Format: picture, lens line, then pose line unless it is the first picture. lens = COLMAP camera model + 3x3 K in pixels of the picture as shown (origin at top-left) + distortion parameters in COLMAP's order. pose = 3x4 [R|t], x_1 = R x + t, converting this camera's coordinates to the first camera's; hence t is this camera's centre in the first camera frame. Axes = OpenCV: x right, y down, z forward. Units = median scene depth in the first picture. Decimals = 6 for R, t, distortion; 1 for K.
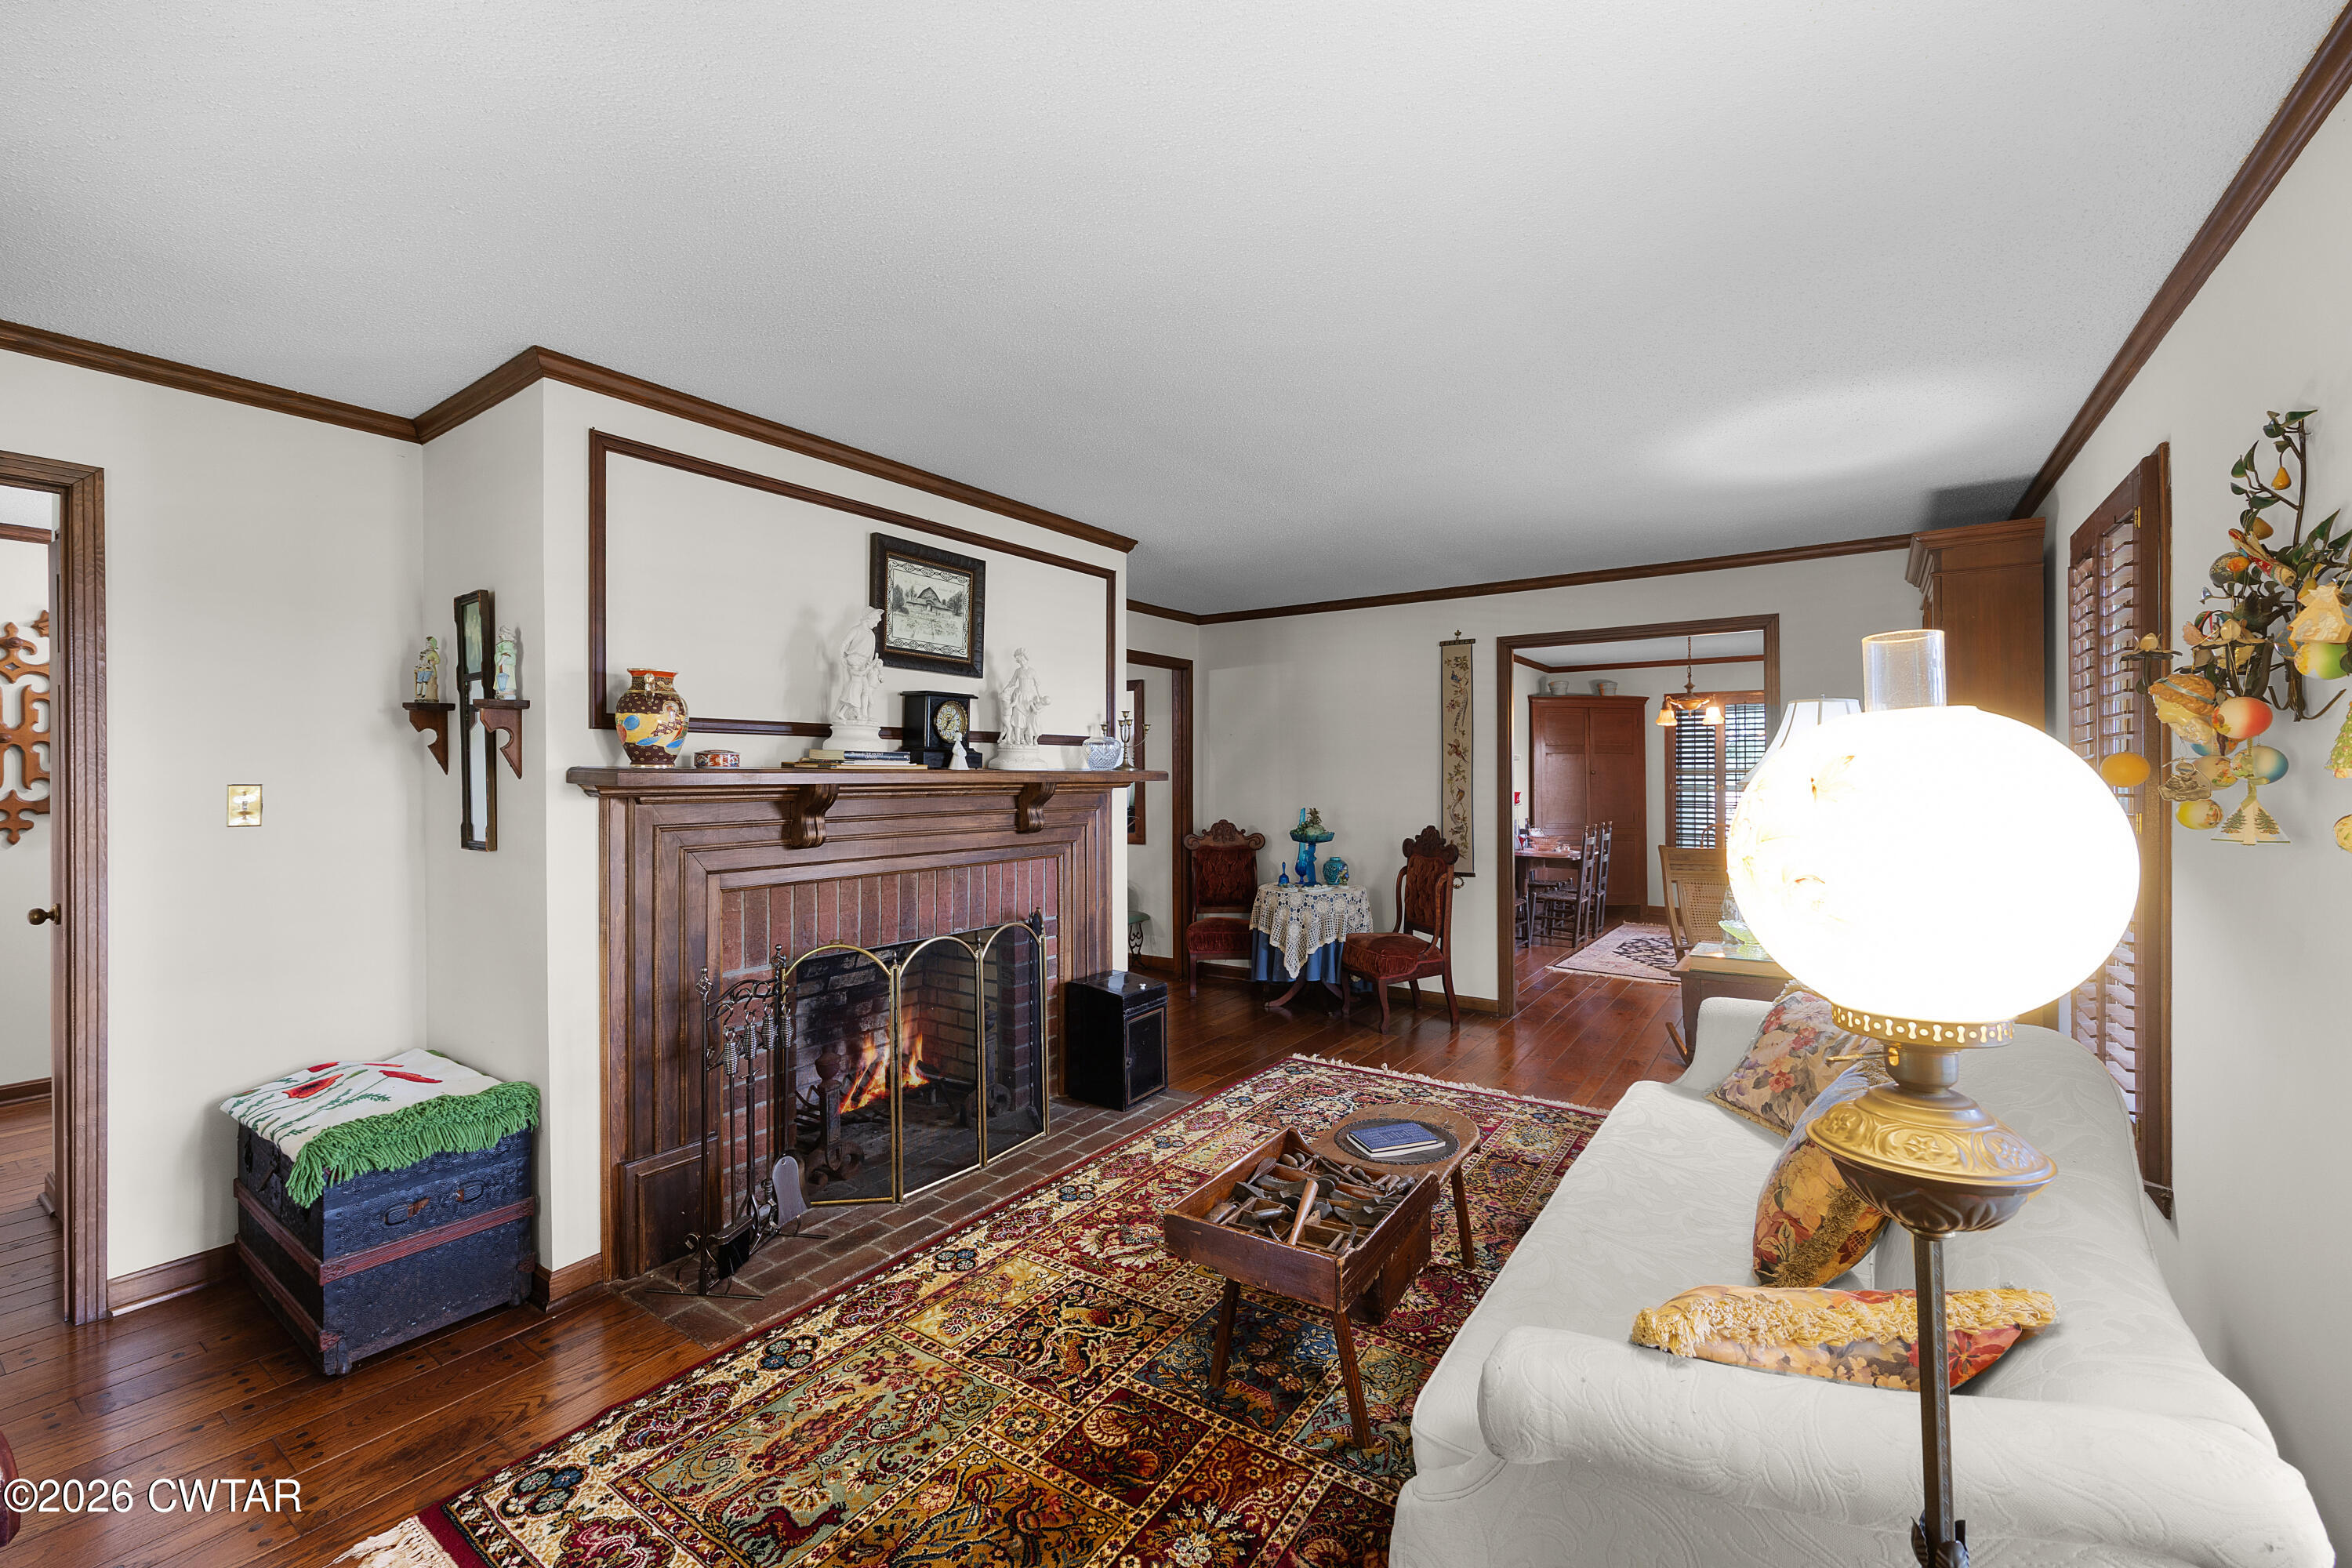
lens RADIAL K [[957.1, 0, 1183.7], [0, 957.1, 786.3], [0, 0, 1]] dist [-0.002017, 0.000169]
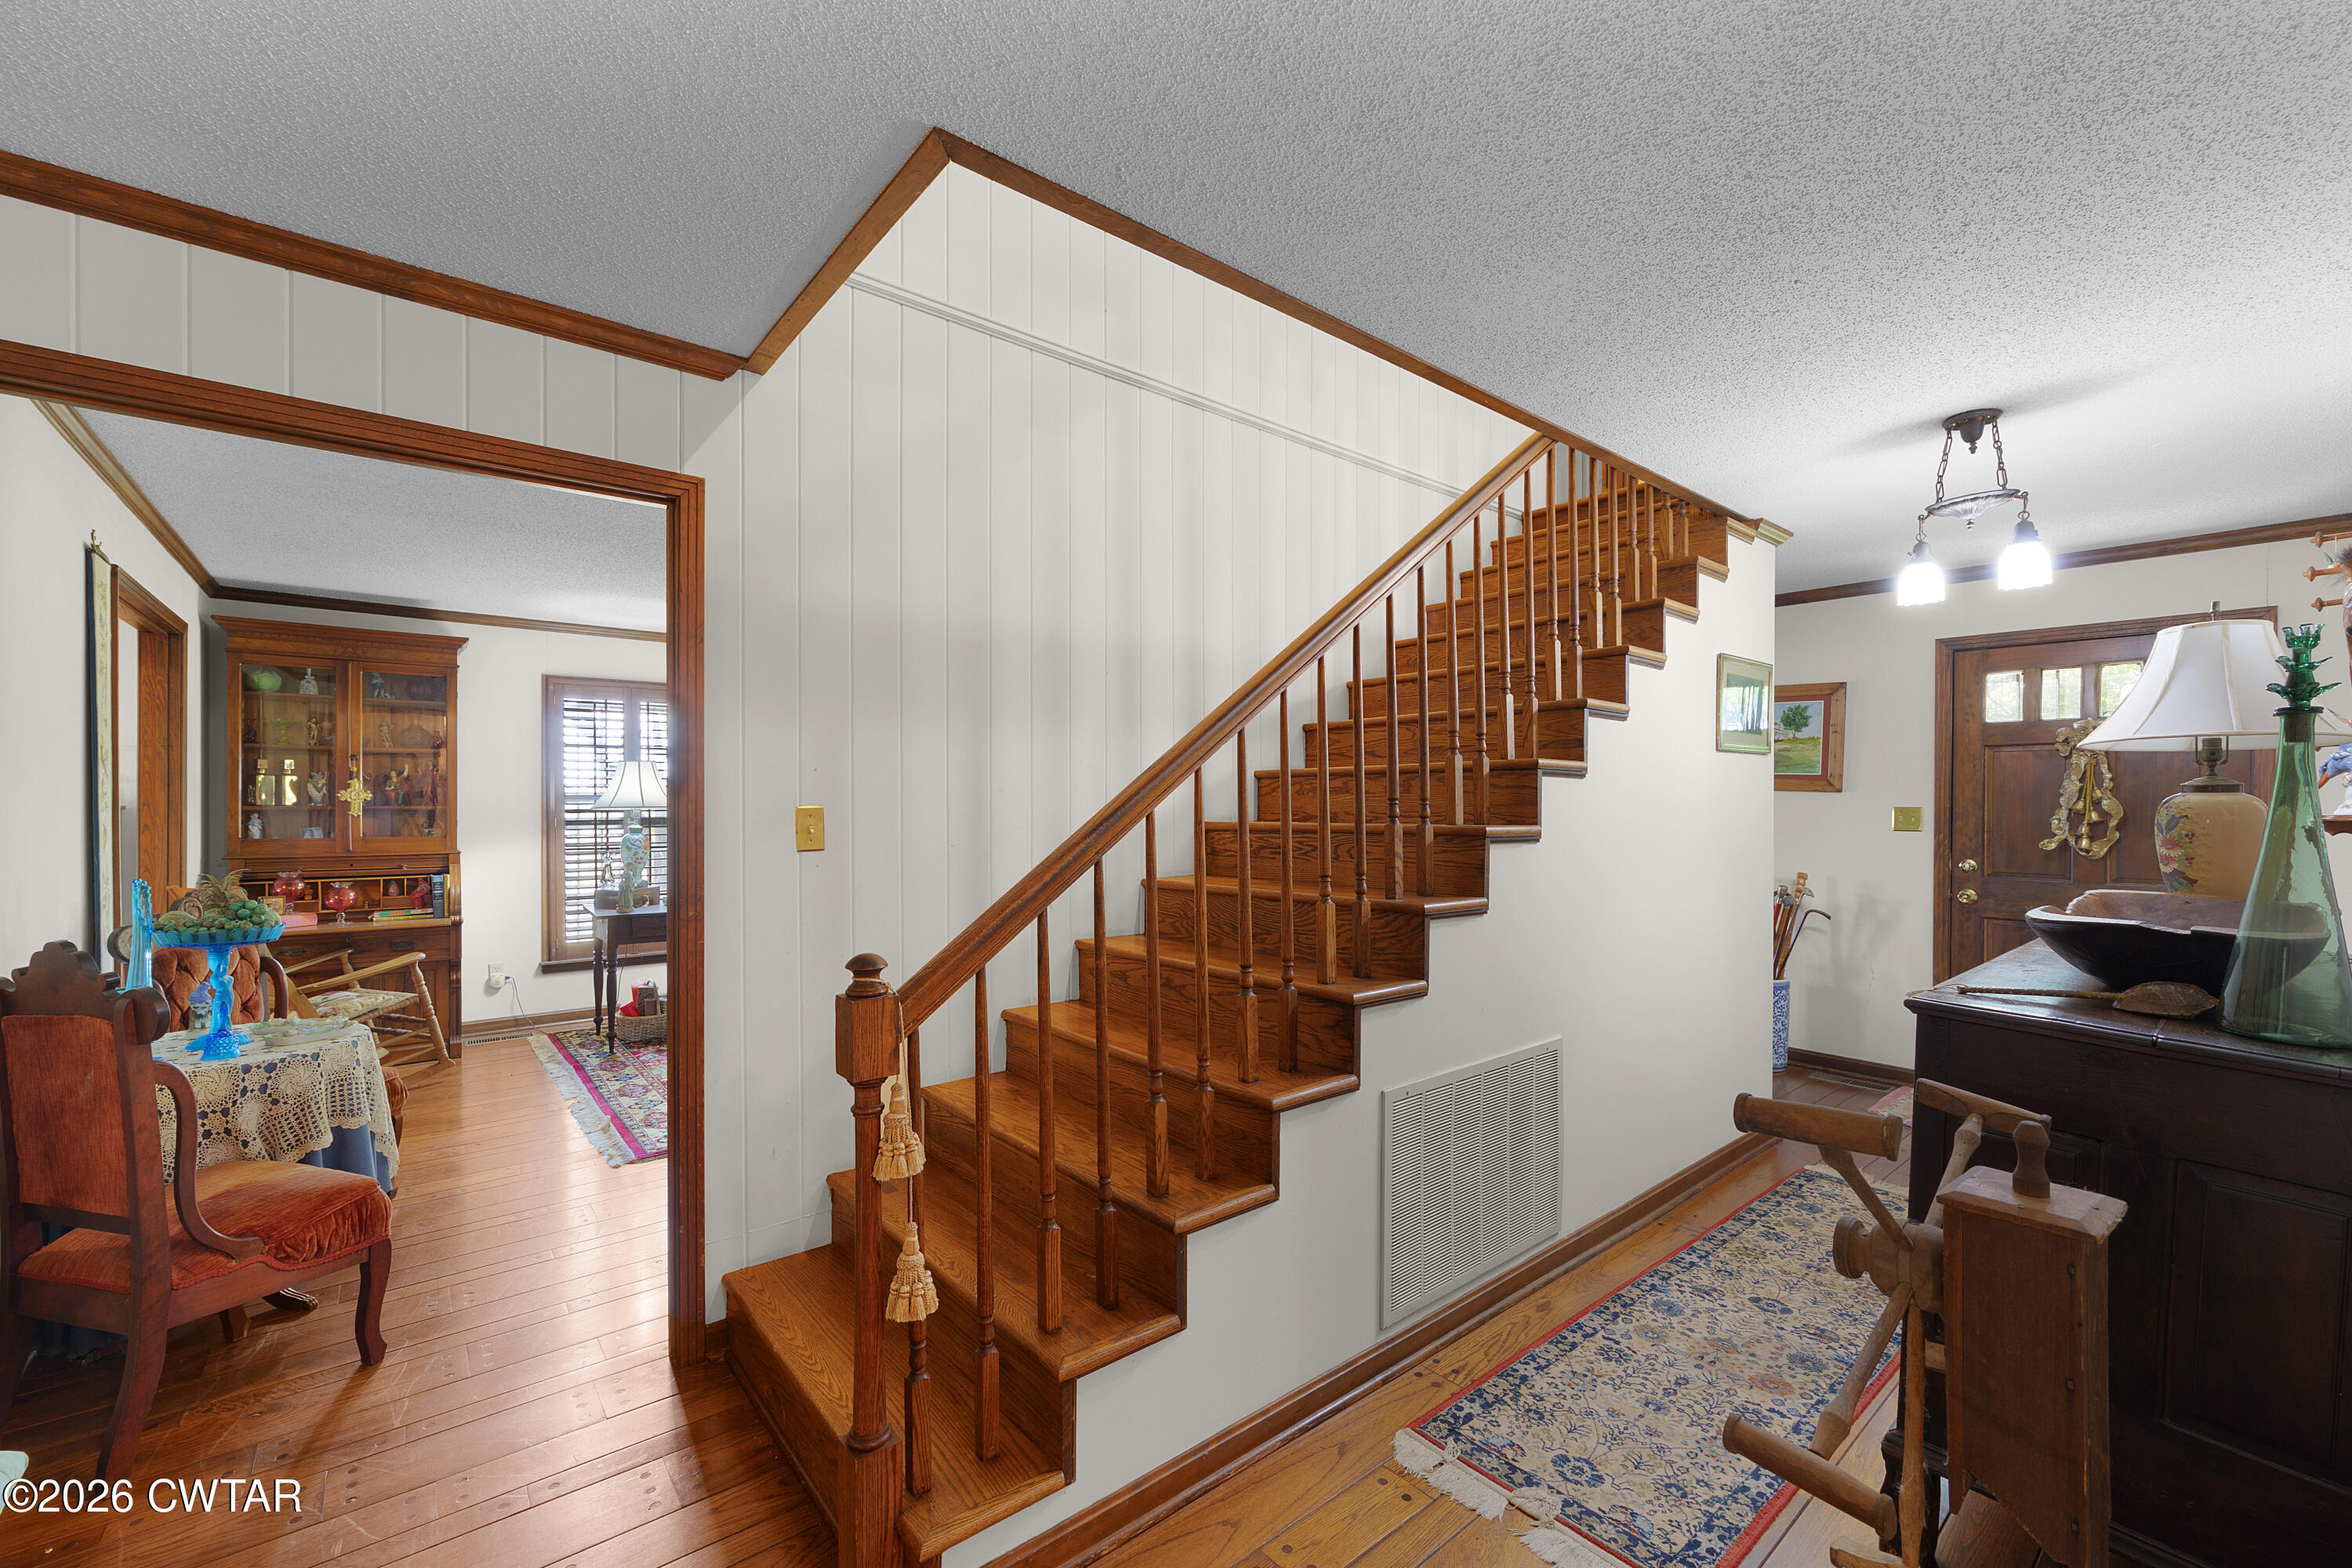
lens RADIAL K [[957.1, 0, 1183.7], [0, 957.1, 786.3], [0, 0, 1]] dist [-0.002017, 0.000169]
pose [[-0.962620, 0.011942, 0.270593, -0.746080], [0.012325, 0.999924, -0.000283, -0.028140], [-0.270576, 0.003063, -0.962694, 2.230630]]
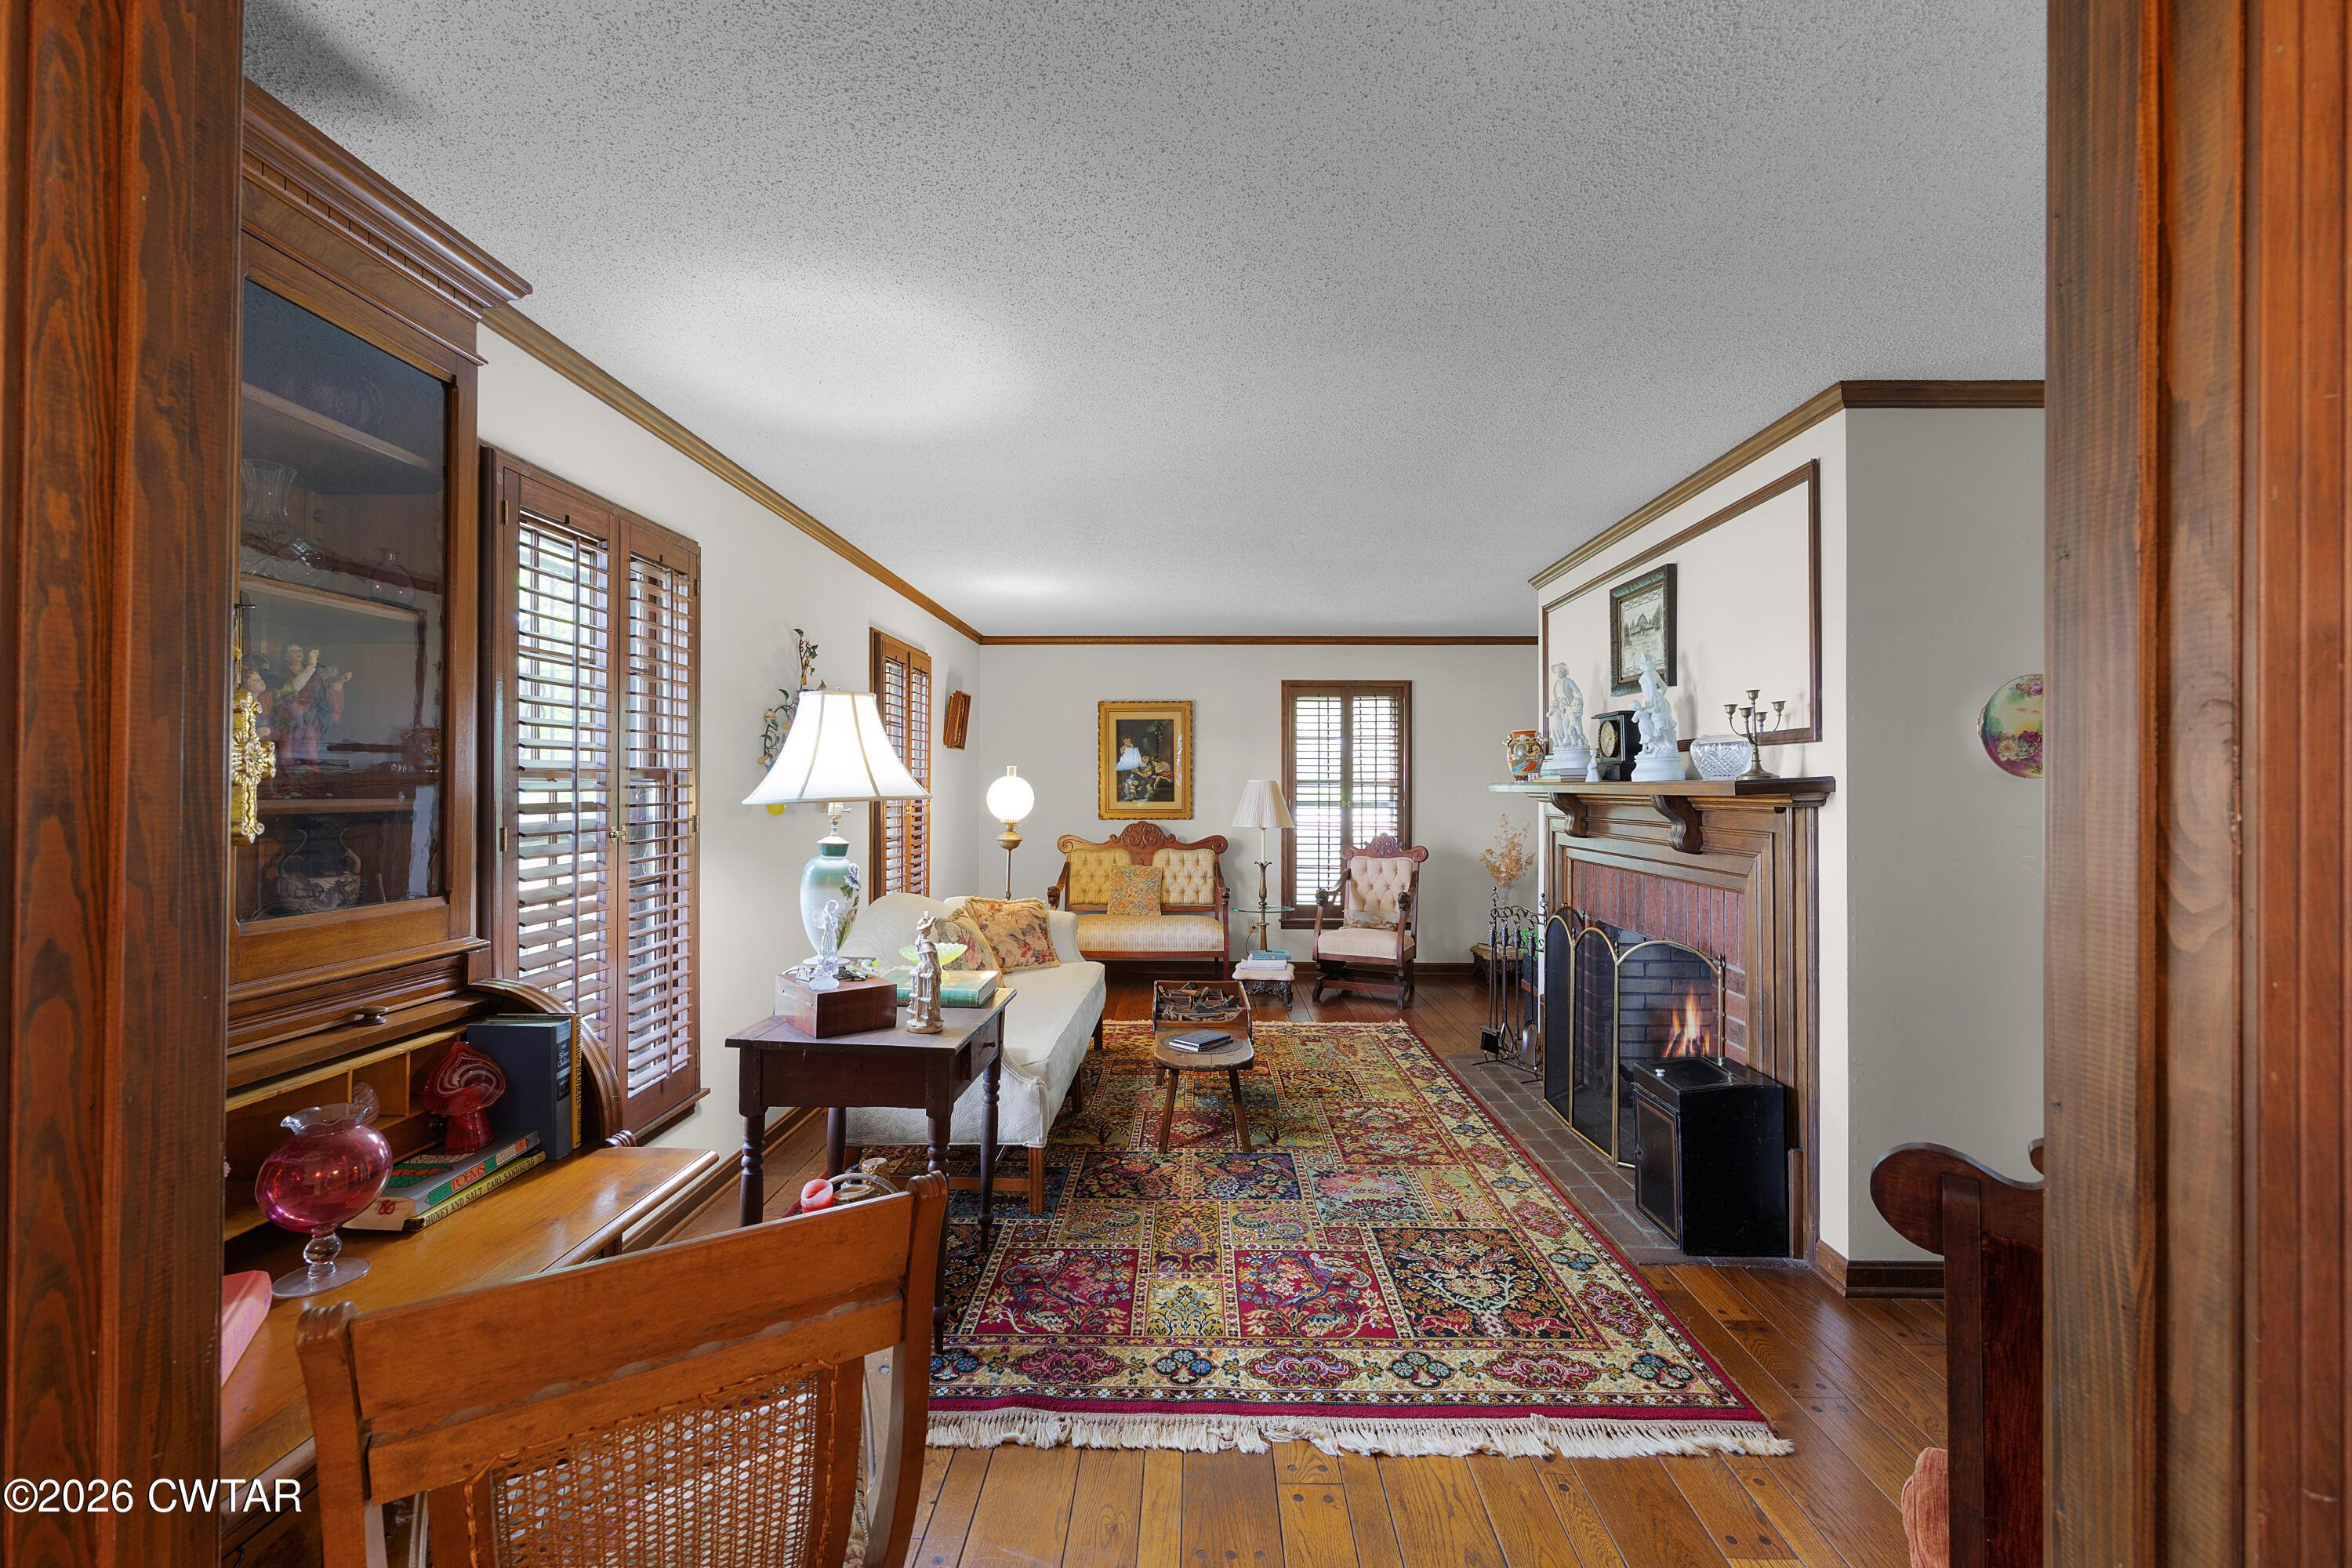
lens RADIAL K [[957.1, 0, 1183.7], [0, 957.1, 786.3], [0, 0, 1]] dist [-0.002017, 0.000169]
pose [[-0.832659, 0.002093, -0.553782, 0.788672], [-0.004608, 0.999932, 0.010707, -0.020812], [0.553767, 0.011467, -0.832593, 1.654159]]
